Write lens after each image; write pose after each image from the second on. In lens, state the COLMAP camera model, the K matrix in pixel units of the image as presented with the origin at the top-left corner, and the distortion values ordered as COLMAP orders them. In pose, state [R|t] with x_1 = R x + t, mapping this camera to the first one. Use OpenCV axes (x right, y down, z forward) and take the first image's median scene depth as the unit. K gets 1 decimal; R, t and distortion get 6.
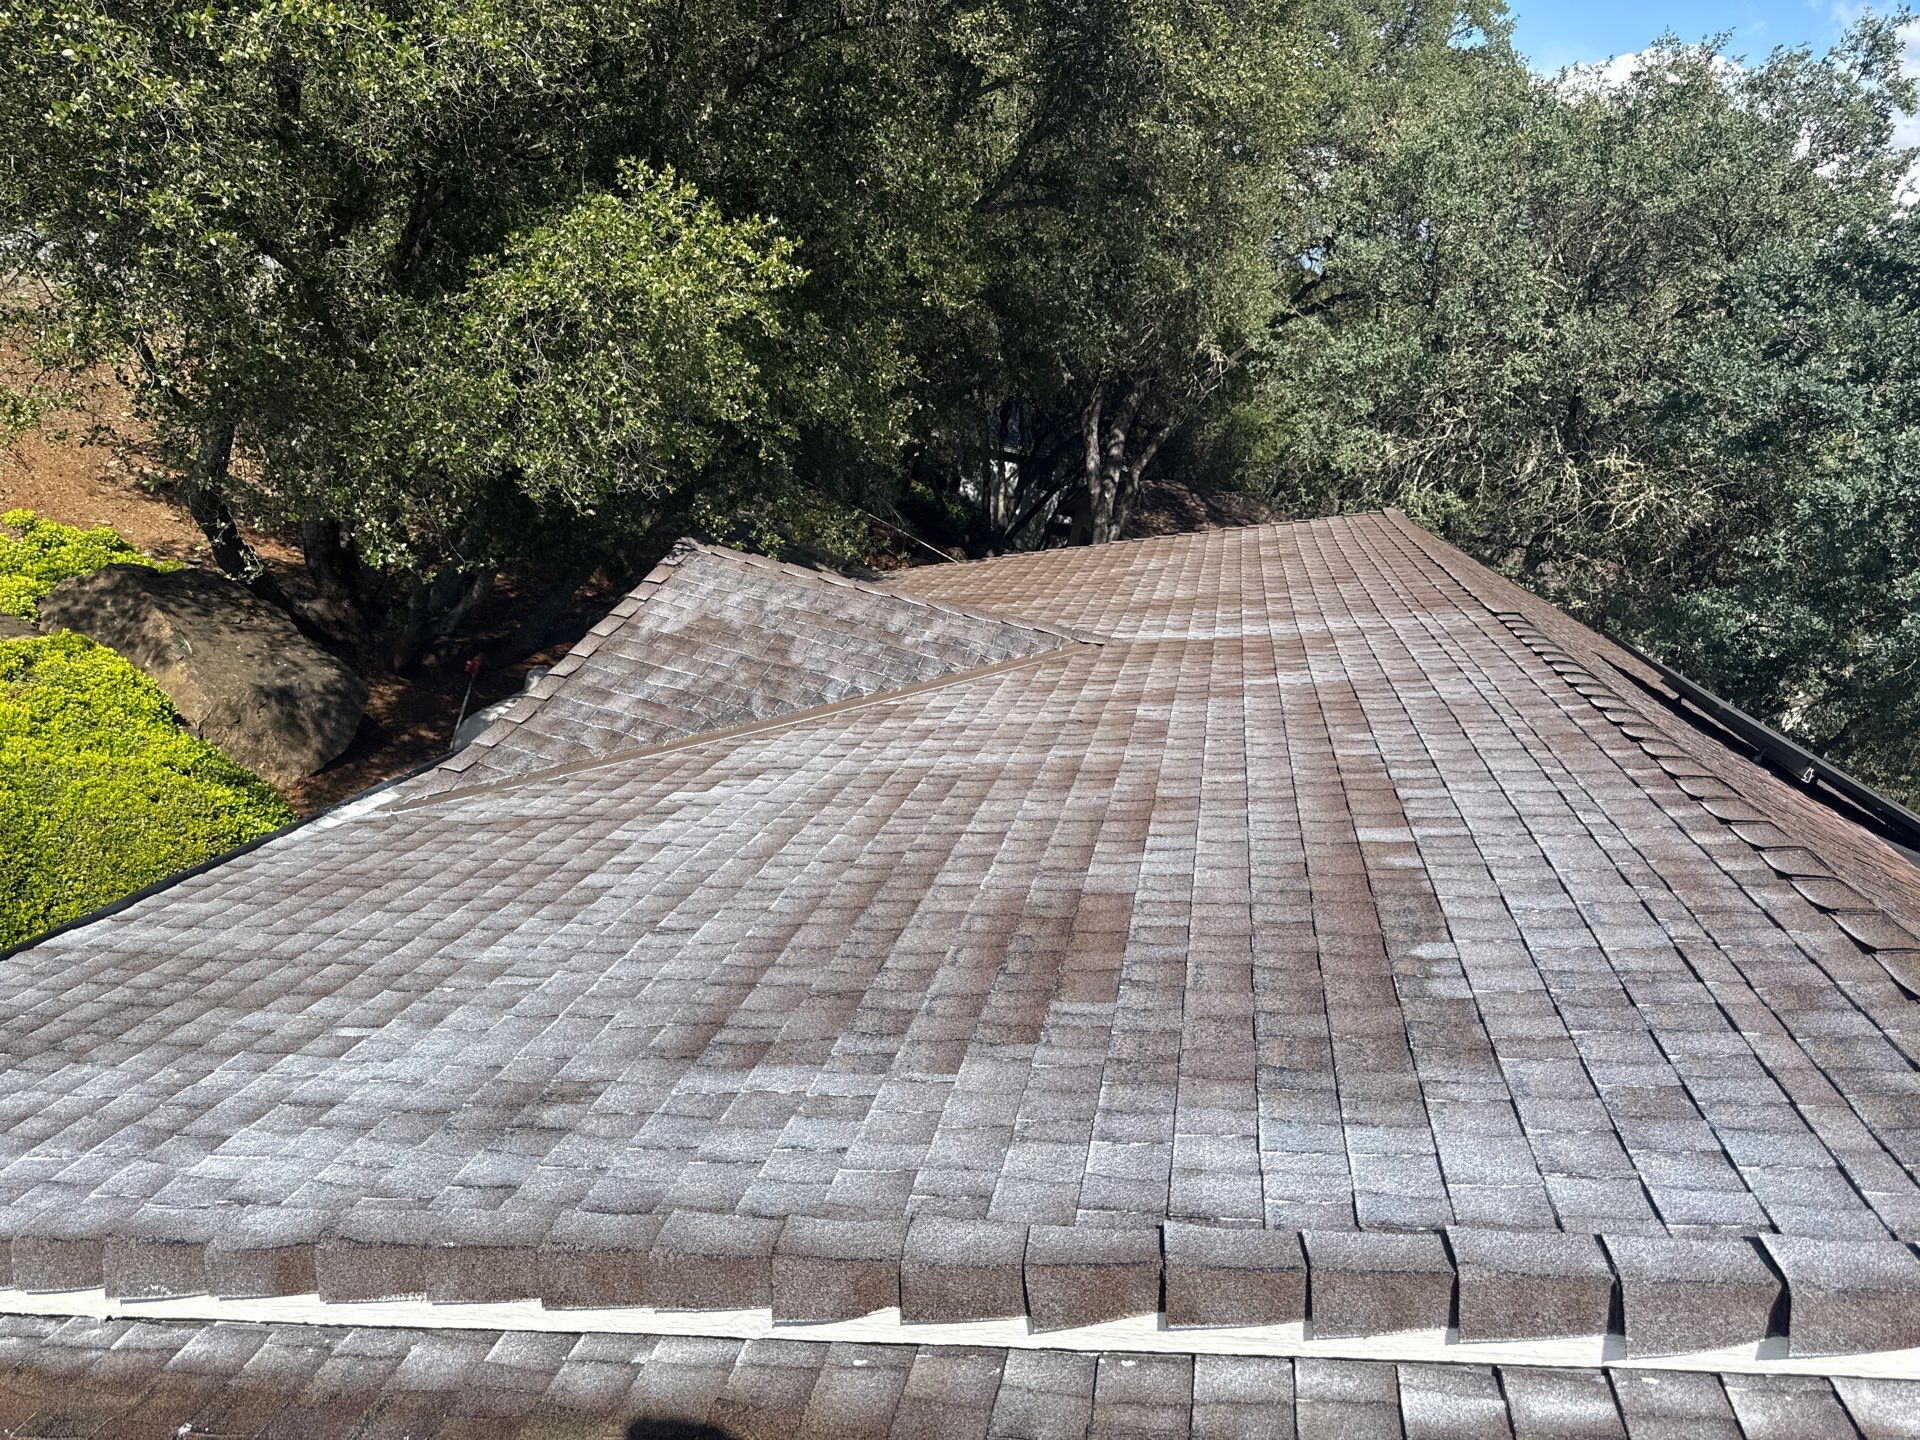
lens RADIAL K [[1315.1, 0, 960.0], [0, 1315.1, 720.0], [0, 0, 1]] dist [0.019782, -0.040509]
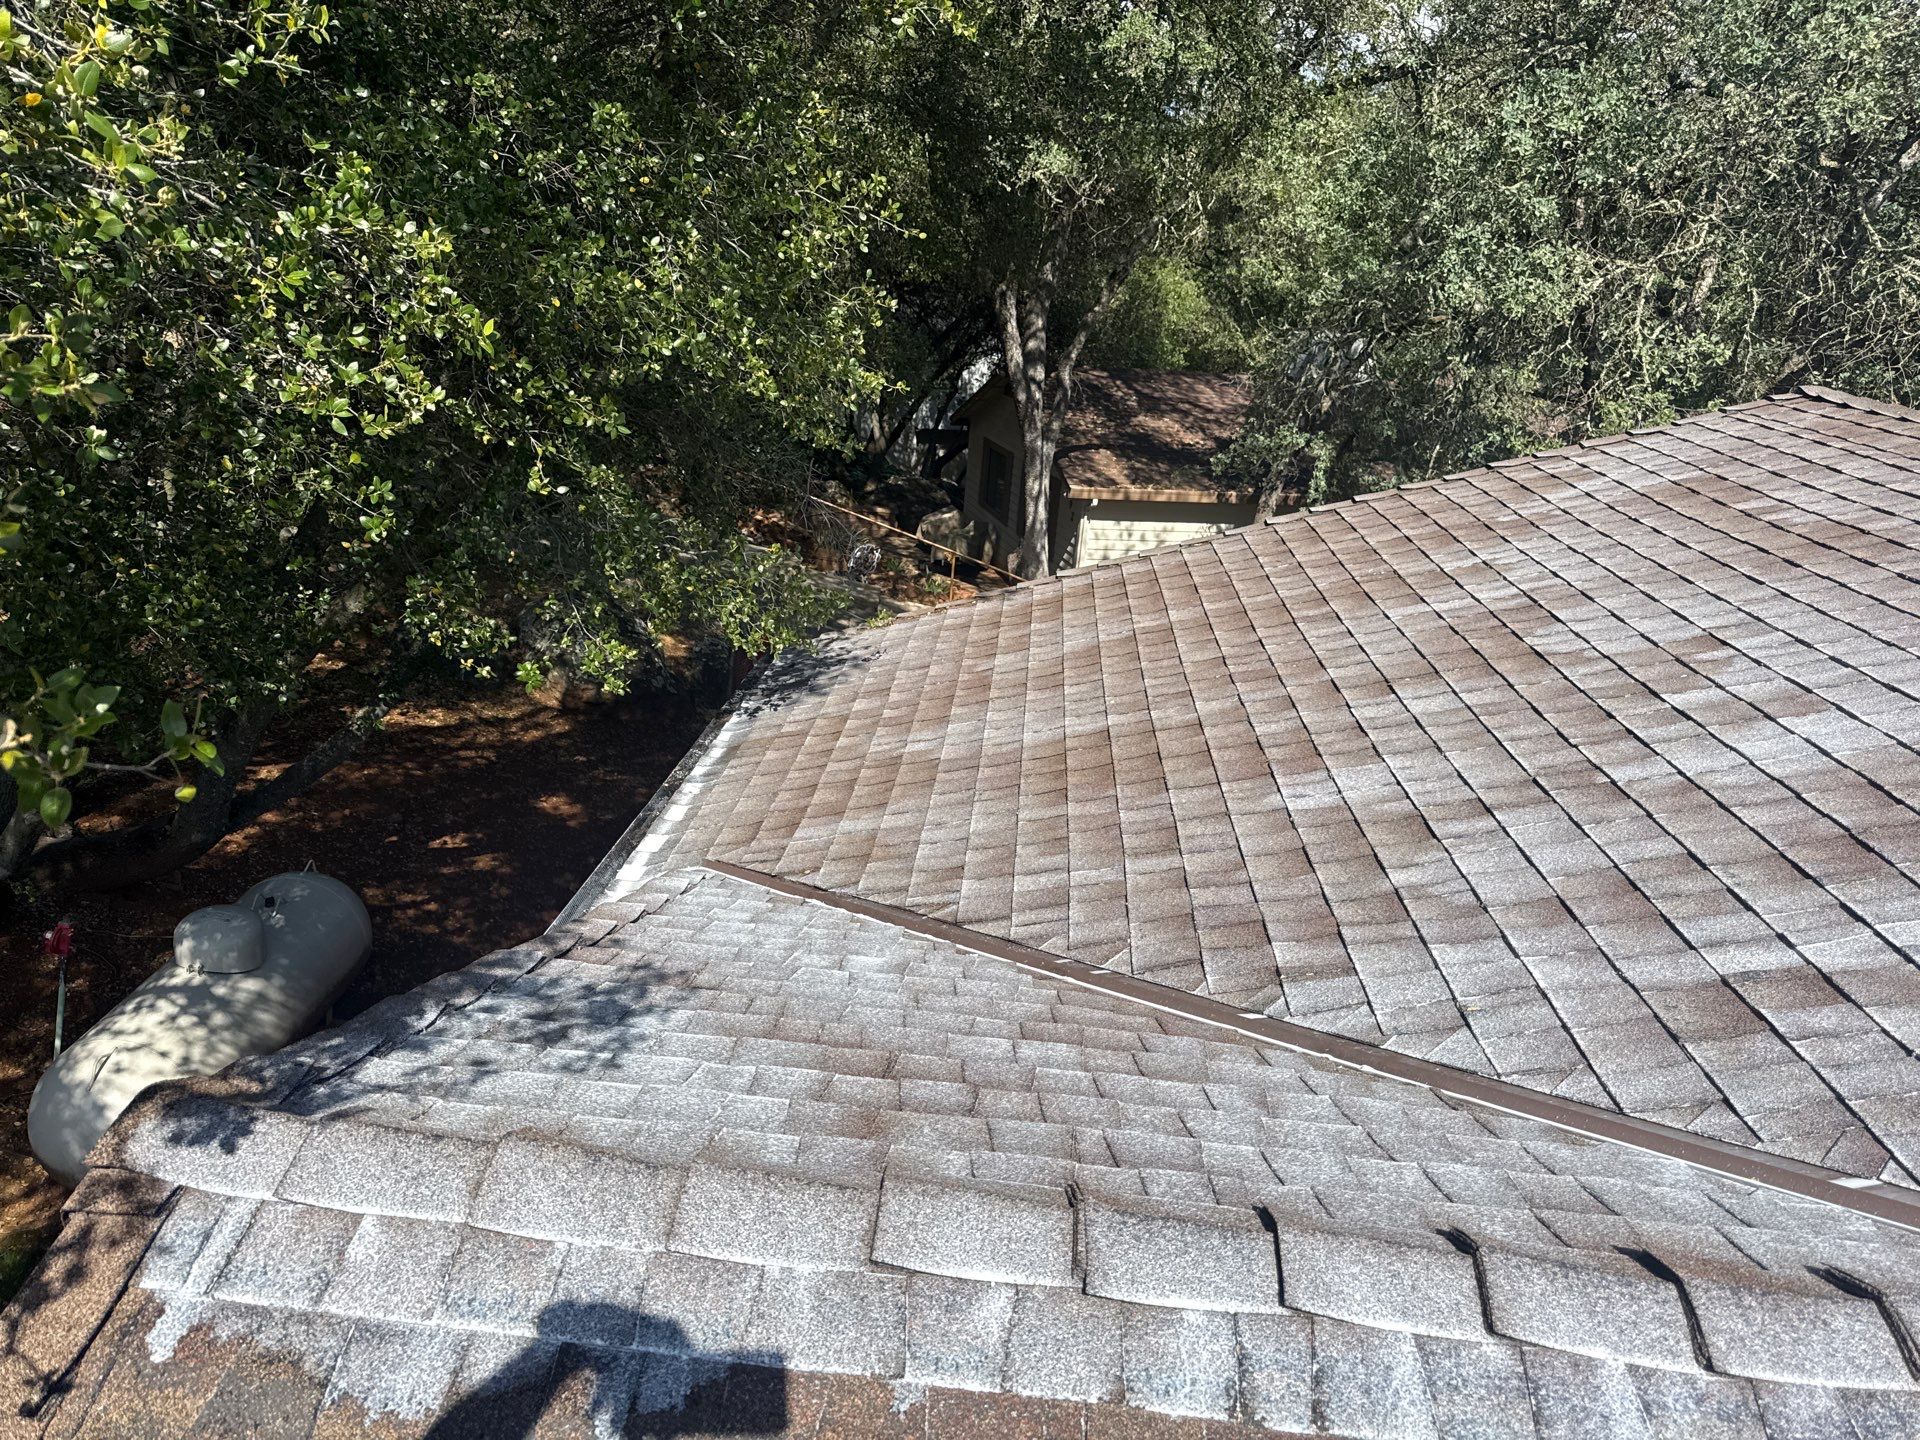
lens RADIAL K [[1315.1, 0, 960.0], [0, 1315.1, 720.0], [0, 0, 1]] dist [0.019782, -0.040509]
pose [[0.983542, -0.160207, 0.083546, -0.068380], [0.153805, 0.985004, 0.078173, -0.133773], [-0.094817, -0.064037, 0.993433, 0.558740]]
